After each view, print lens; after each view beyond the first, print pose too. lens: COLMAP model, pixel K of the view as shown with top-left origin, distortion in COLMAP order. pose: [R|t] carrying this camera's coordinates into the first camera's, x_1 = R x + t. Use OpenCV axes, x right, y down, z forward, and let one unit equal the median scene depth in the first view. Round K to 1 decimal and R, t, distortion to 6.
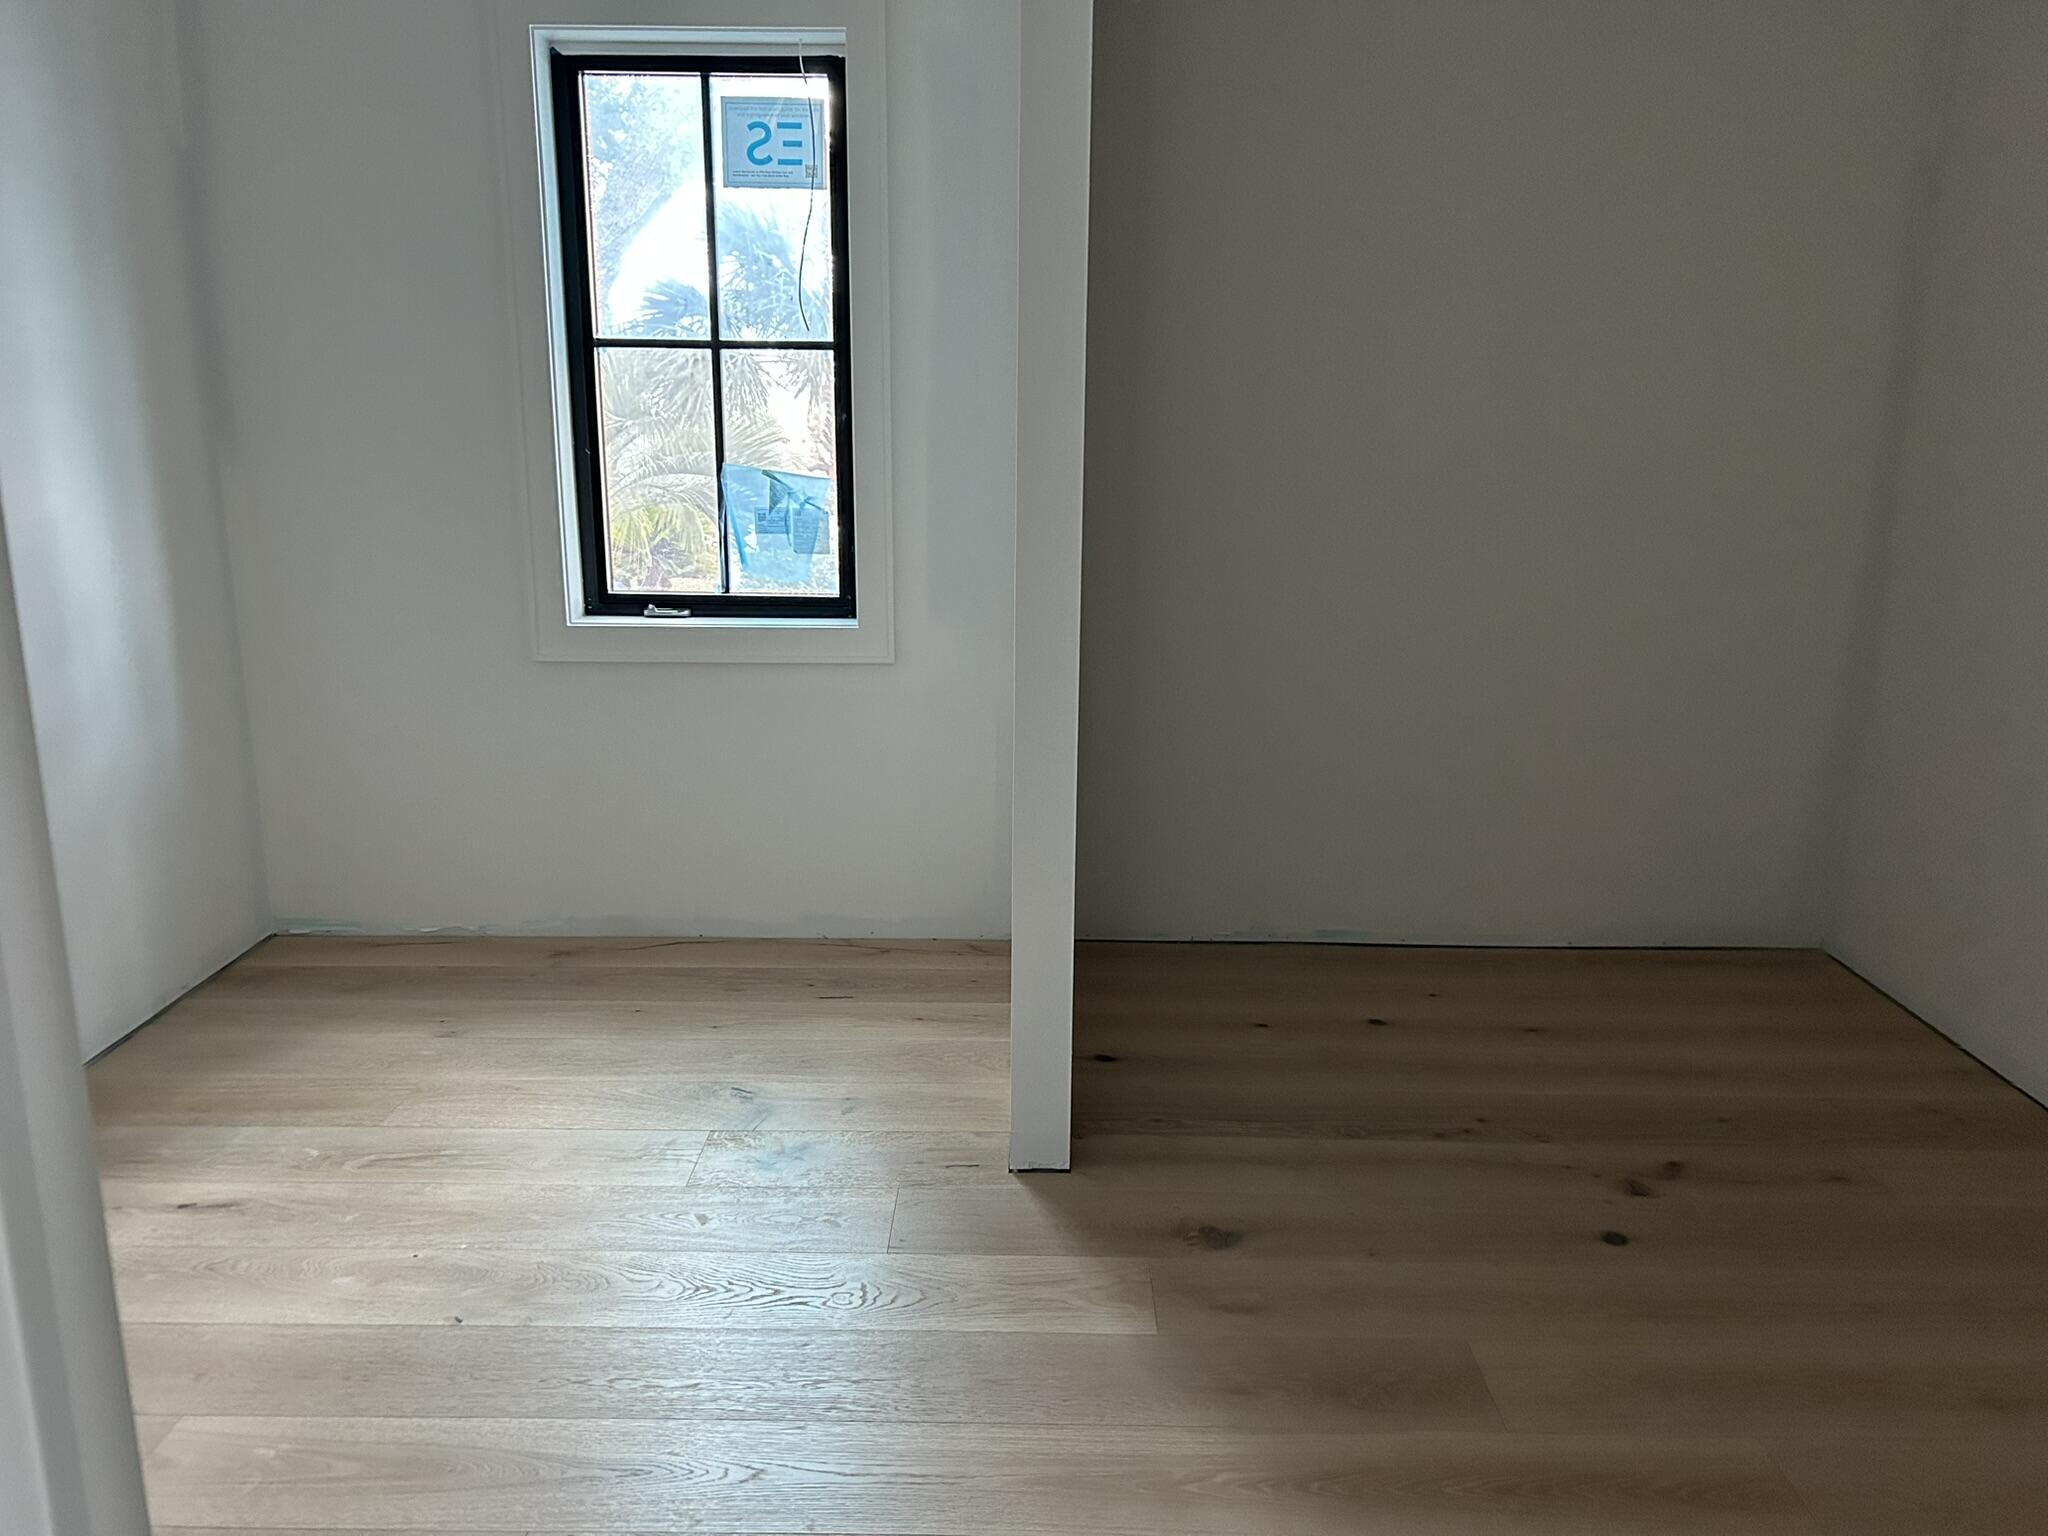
lens RADIAL K [[1550.3, 0, 1022.1], [0, 1550.3, 771.9], [0, 0, 1]] dist [0.001130, -0.003081]
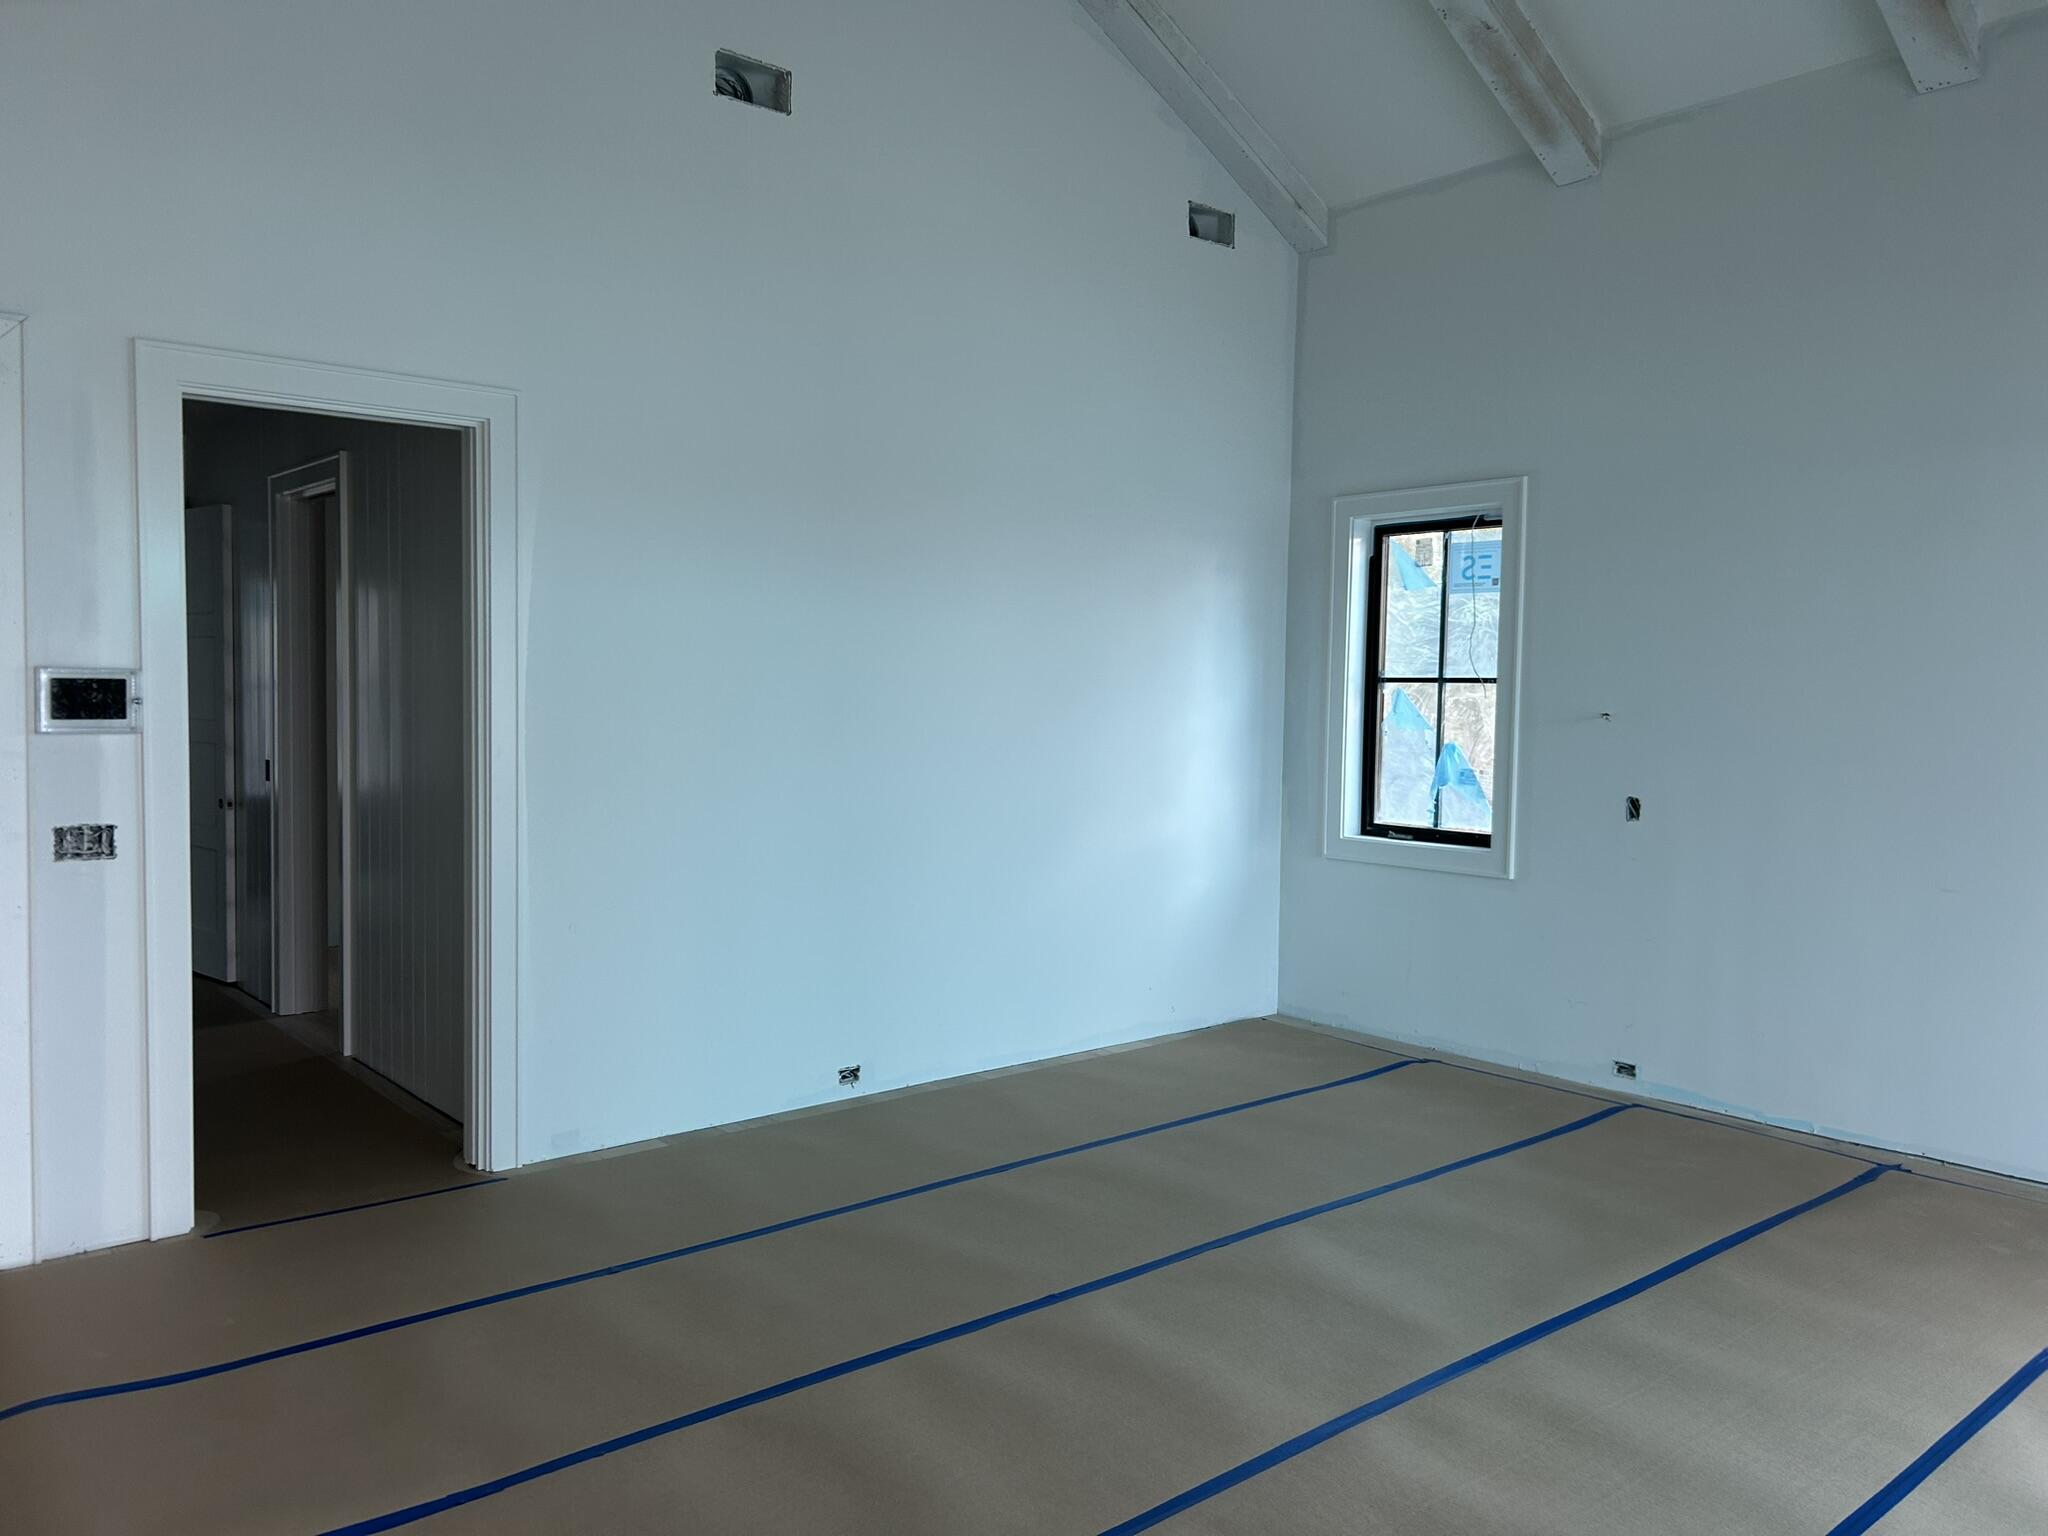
lens RADIAL K [[1550.3, 0, 1023.4], [0, 1550.3, 767.3], [0, 0, 1]] dist [0.001130, -0.003081]
pose [[0.682239, 0.042772, -0.729877, 0.746127], [-0.196633, 0.972240, -0.126824, 0.122476], [0.704191, 0.230043, 0.671711, -0.442627]]
